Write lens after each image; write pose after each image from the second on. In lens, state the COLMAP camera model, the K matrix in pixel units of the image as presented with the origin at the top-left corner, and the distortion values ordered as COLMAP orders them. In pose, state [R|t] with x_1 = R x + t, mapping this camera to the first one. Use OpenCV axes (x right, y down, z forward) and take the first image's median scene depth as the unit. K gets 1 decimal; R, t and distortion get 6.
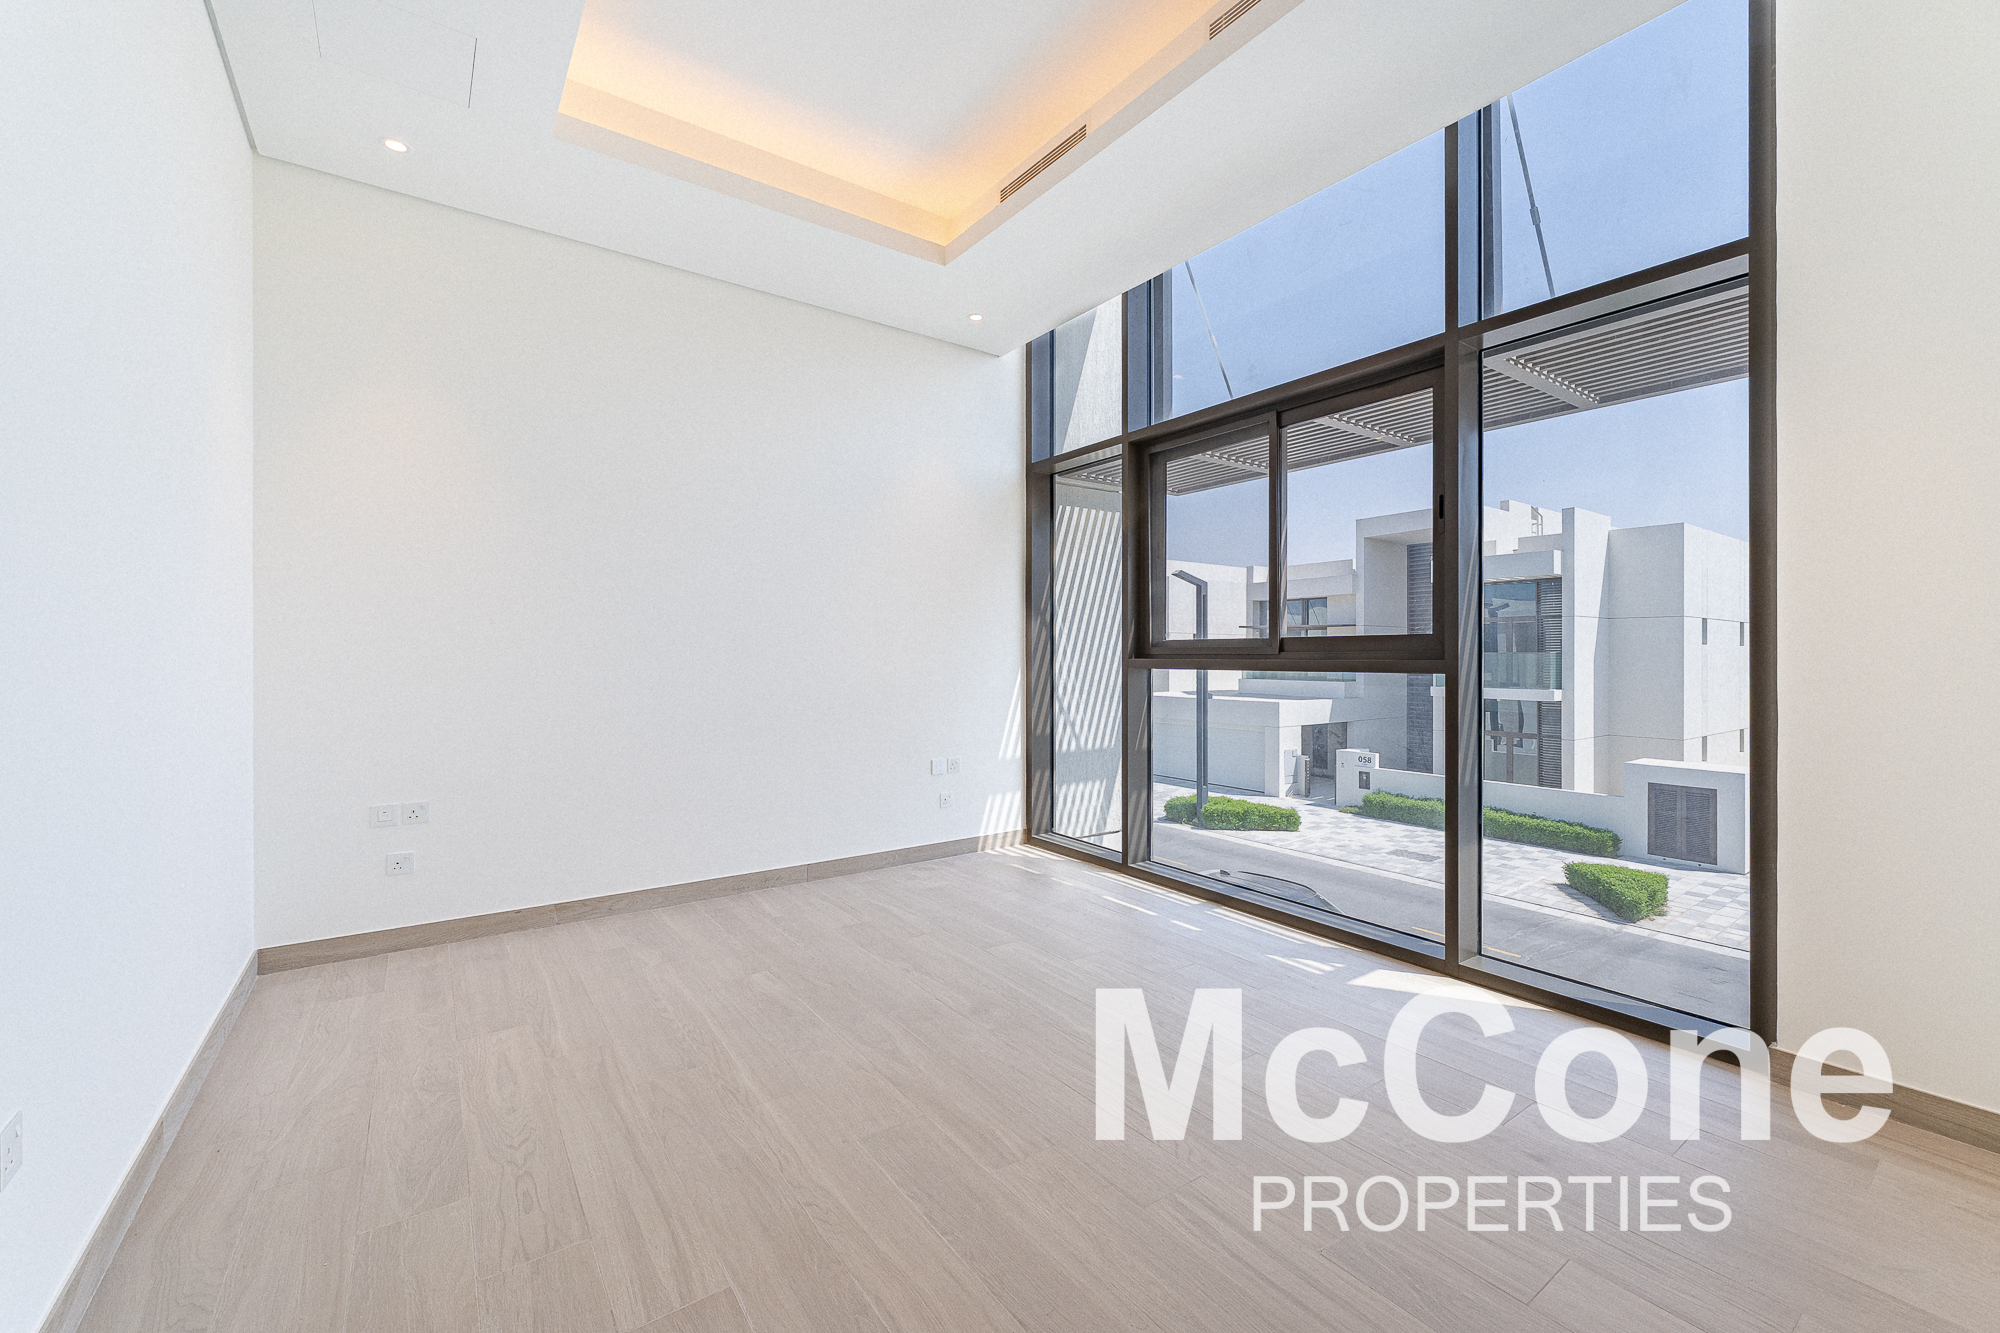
lens RADIAL K [[805.5, 0, 989.6], [0, 805.5, 642.1], [0, 0, 1]] dist [0.000761, 0.000215]
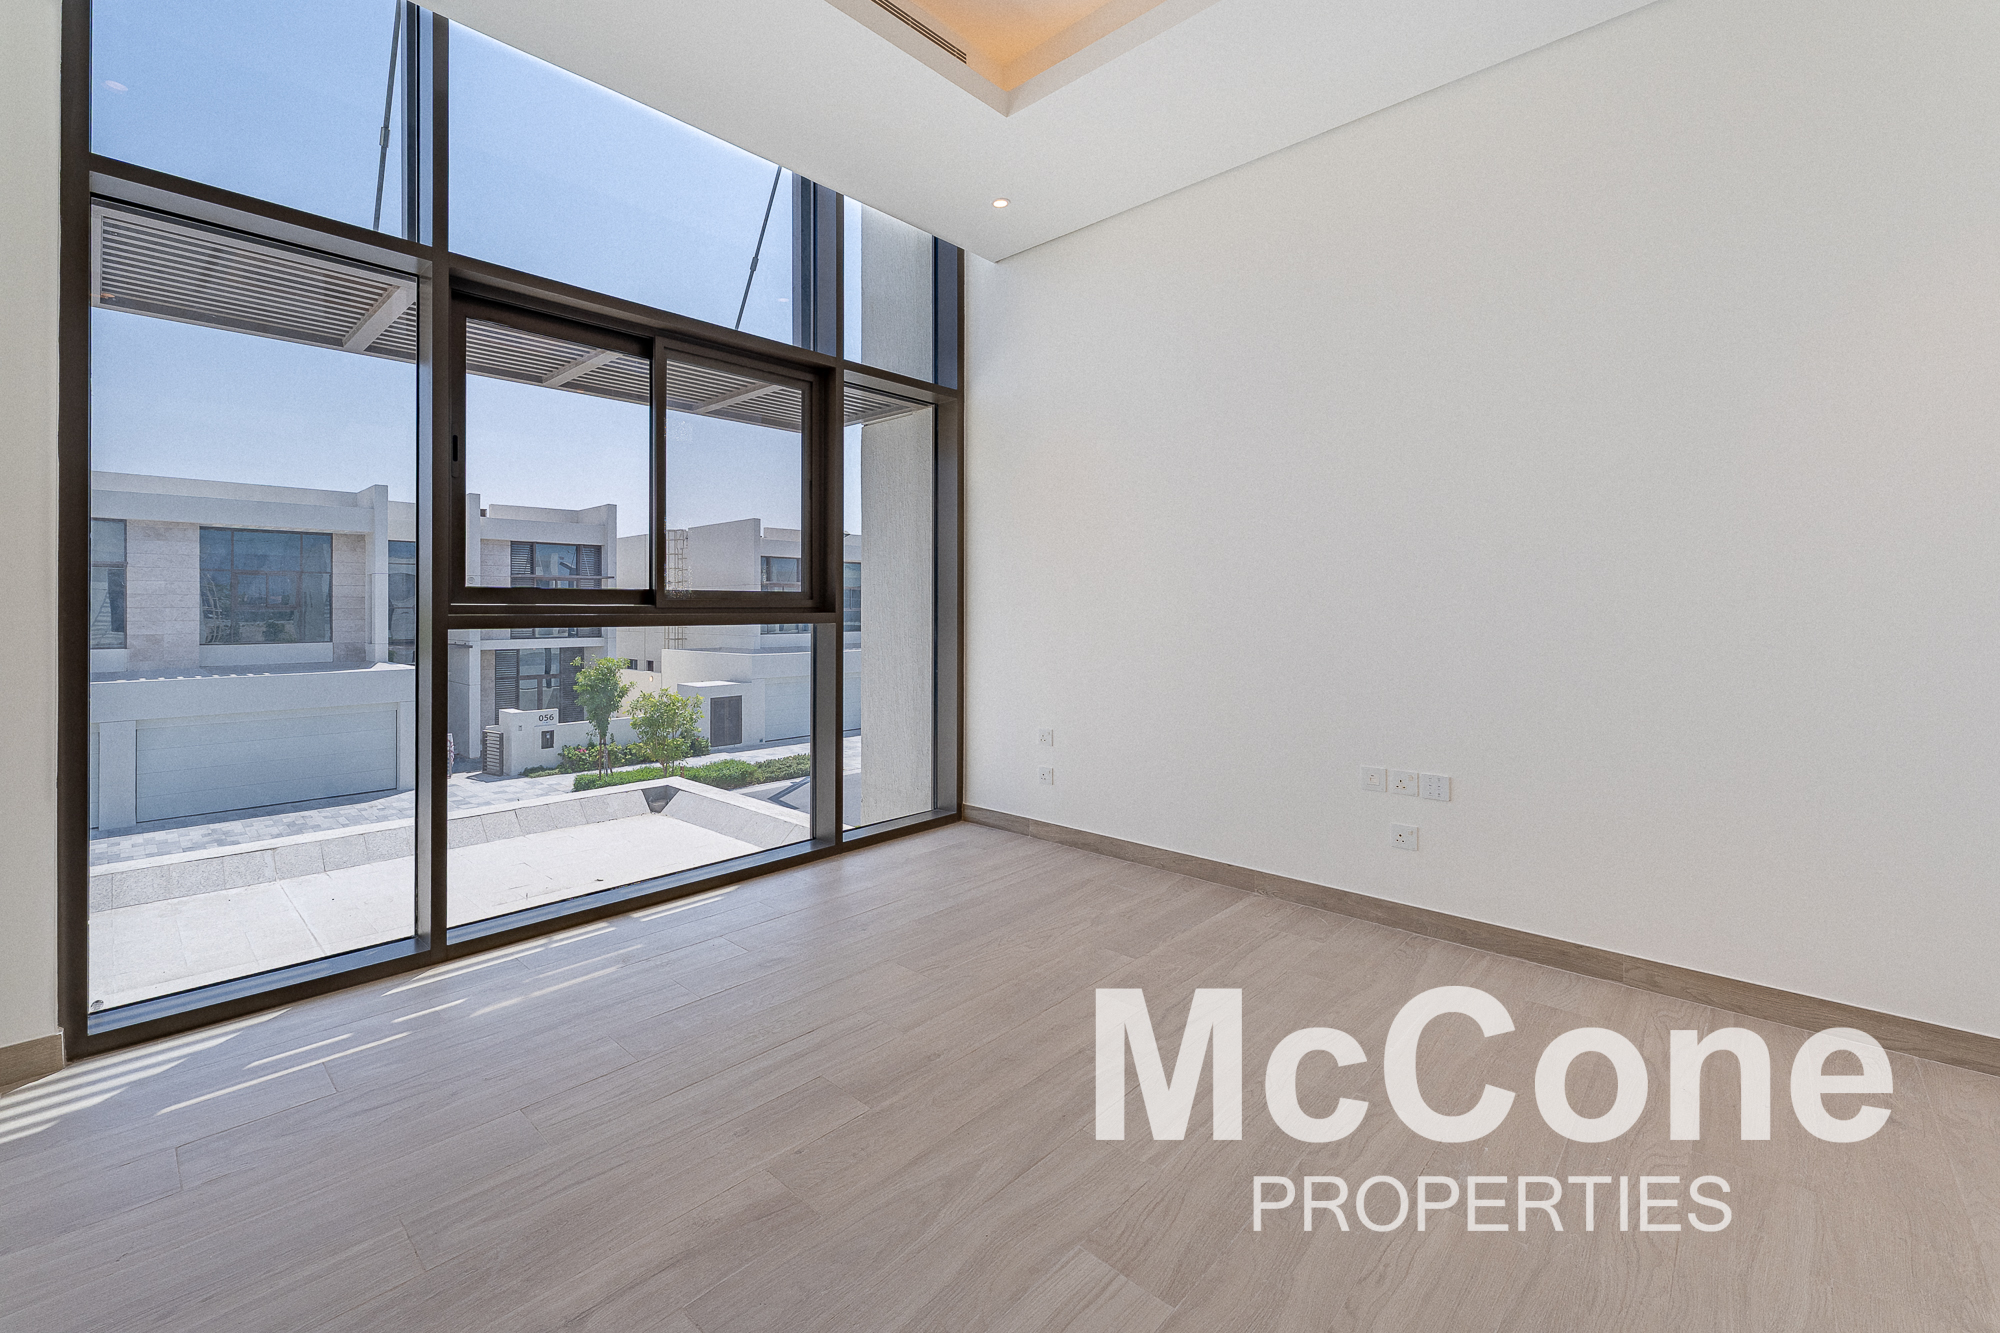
lens RADIAL K [[830.8, 0, 911.4], [0, 830.8, 607.7], [0, 0, 1]] dist [0.000277, 0.000044]
pose [[-0.155376, 0.000590, 0.987855, -0.833604], [-0.012955, 0.999913, -0.002635, 0.018780], [-0.987770, -0.013207, -0.155355, 1.194853]]
